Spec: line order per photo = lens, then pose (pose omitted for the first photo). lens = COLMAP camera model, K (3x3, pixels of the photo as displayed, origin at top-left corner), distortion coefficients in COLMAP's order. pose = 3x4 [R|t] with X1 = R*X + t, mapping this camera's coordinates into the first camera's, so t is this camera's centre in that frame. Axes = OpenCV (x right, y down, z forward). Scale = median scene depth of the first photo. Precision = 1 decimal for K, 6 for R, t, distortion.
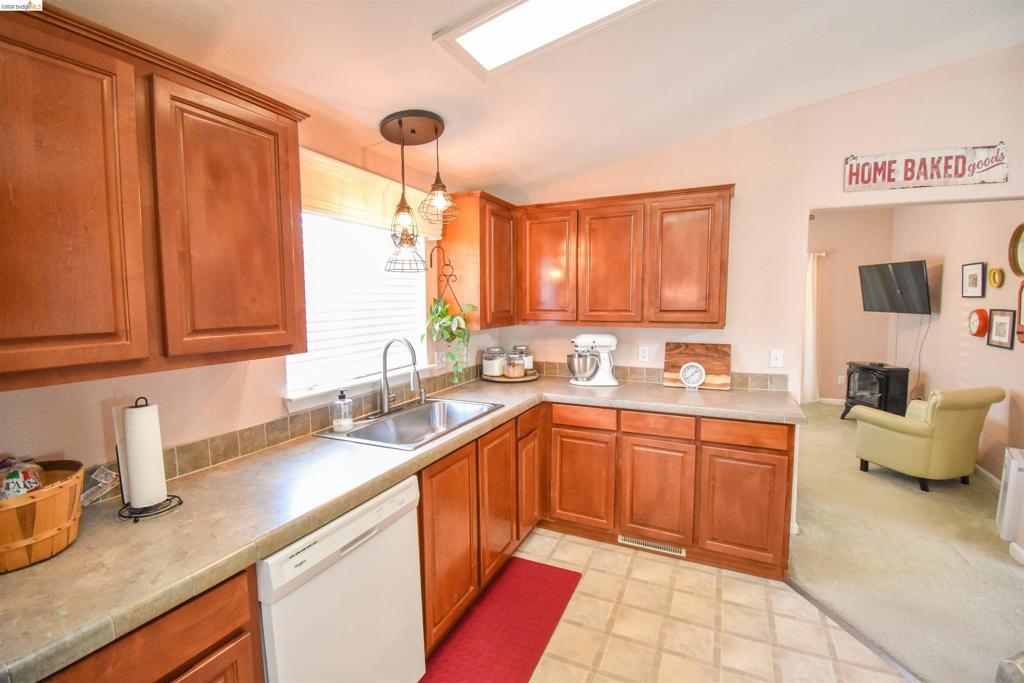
lens RADIAL K [[447.2, 0, 512.0], [0, 447.2, 341.5], [0, 0, 1]] dist [0.009025, -0.016882]
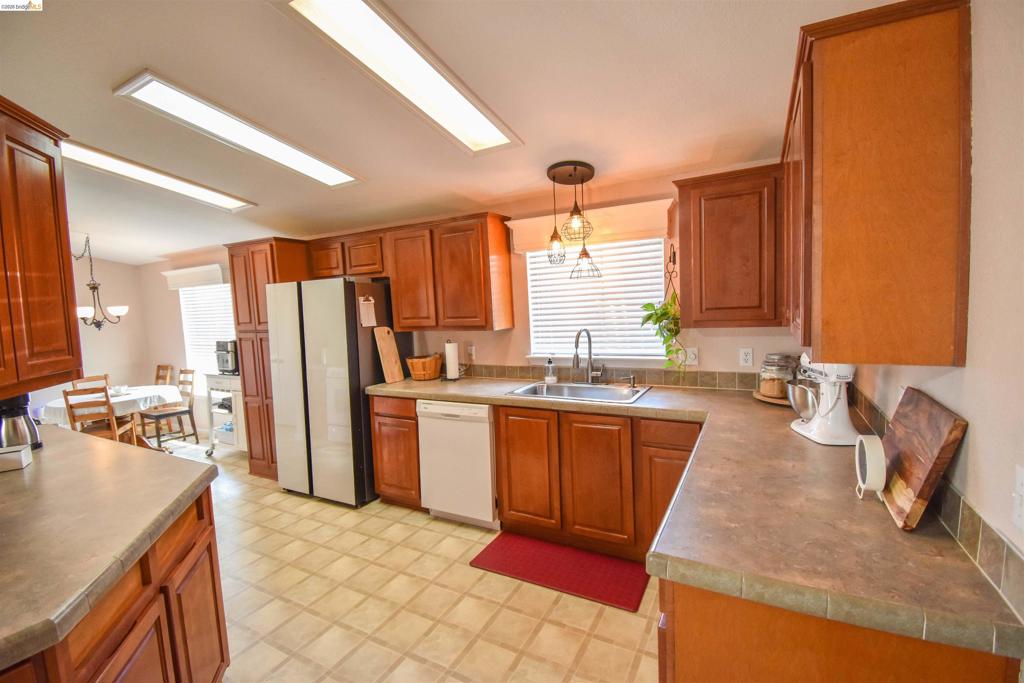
lens RADIAL K [[447.2, 0, 512.0], [0, 447.2, 341.5], [0, 0, 1]] dist [0.009025, -0.016882]
pose [[-0.061370, 0.094597, -0.993622, 1.223658], [-0.045387, 0.994204, 0.097456, -0.100559], [0.997083, 0.051079, -0.056721, 0.965994]]
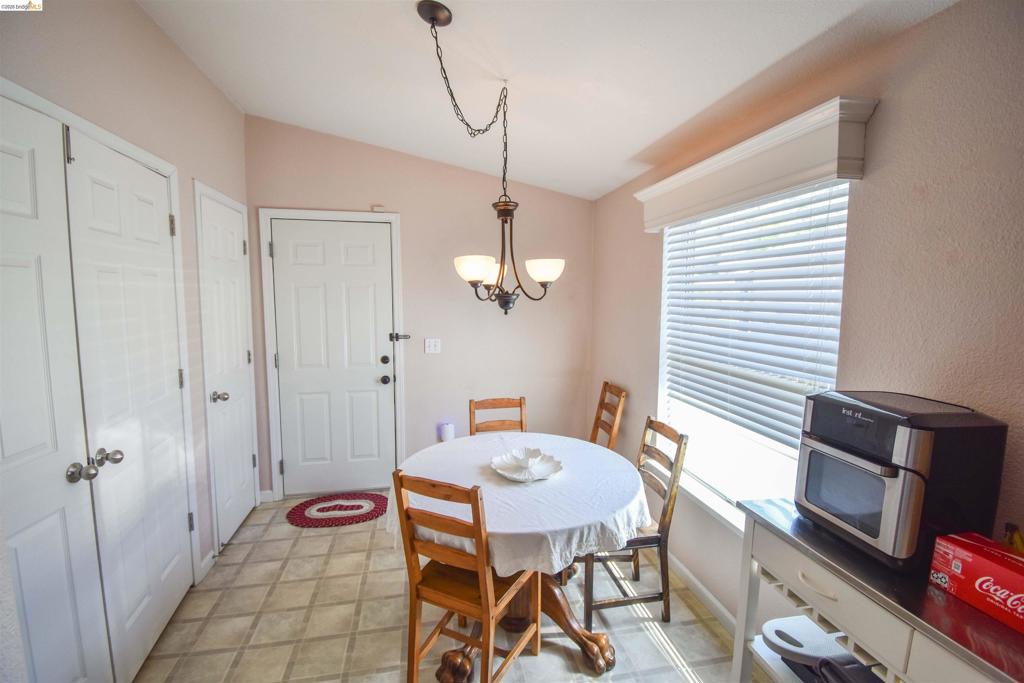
lens RADIAL K [[447.2, 0, 512.0], [0, 447.2, 341.5], [0, 0, 1]] dist [0.009025, -0.016882]
pose [[-0.804621, 0.064141, -0.590315, -0.432598], [-0.052769, 0.982491, 0.178680, 0.050613], [0.591440, 0.174920, -0.787148, -0.565715]]
